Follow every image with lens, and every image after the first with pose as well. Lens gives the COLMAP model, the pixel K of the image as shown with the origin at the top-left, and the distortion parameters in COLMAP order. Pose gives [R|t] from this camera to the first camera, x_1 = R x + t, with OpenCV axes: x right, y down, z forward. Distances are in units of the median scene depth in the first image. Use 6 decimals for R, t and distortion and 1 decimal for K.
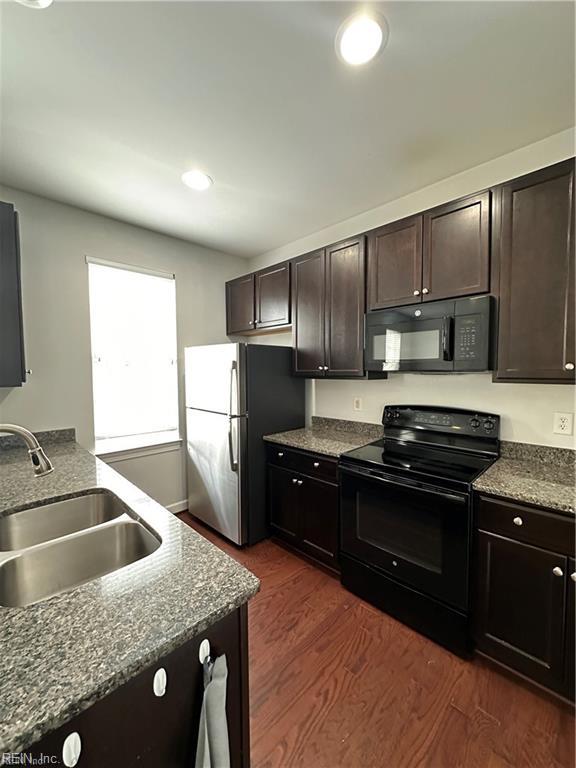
lens RADIAL K [[307.5, 0, 286.6], [0, 307.5, 387.0], [0, 0, 1]] dist [0.025121, -0.000193]
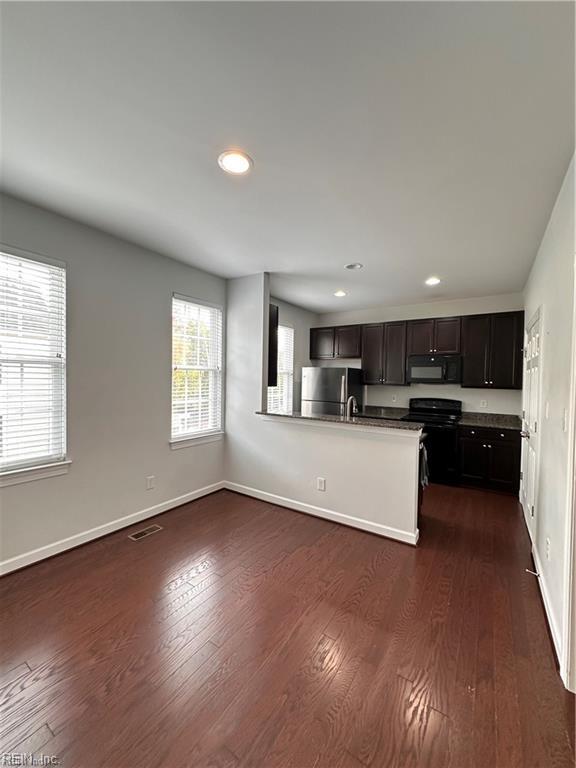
lens RADIAL K [[307.5, 0, 289.0], [0, 307.5, 381.0], [0, 0, 1]] dist [0.025121, -0.000193]
pose [[0.975565, 0.022336, 0.218575, -1.028284], [-0.012356, 0.998822, -0.046921, 0.052588], [-0.219365, 0.043073, 0.974692, -0.955647]]
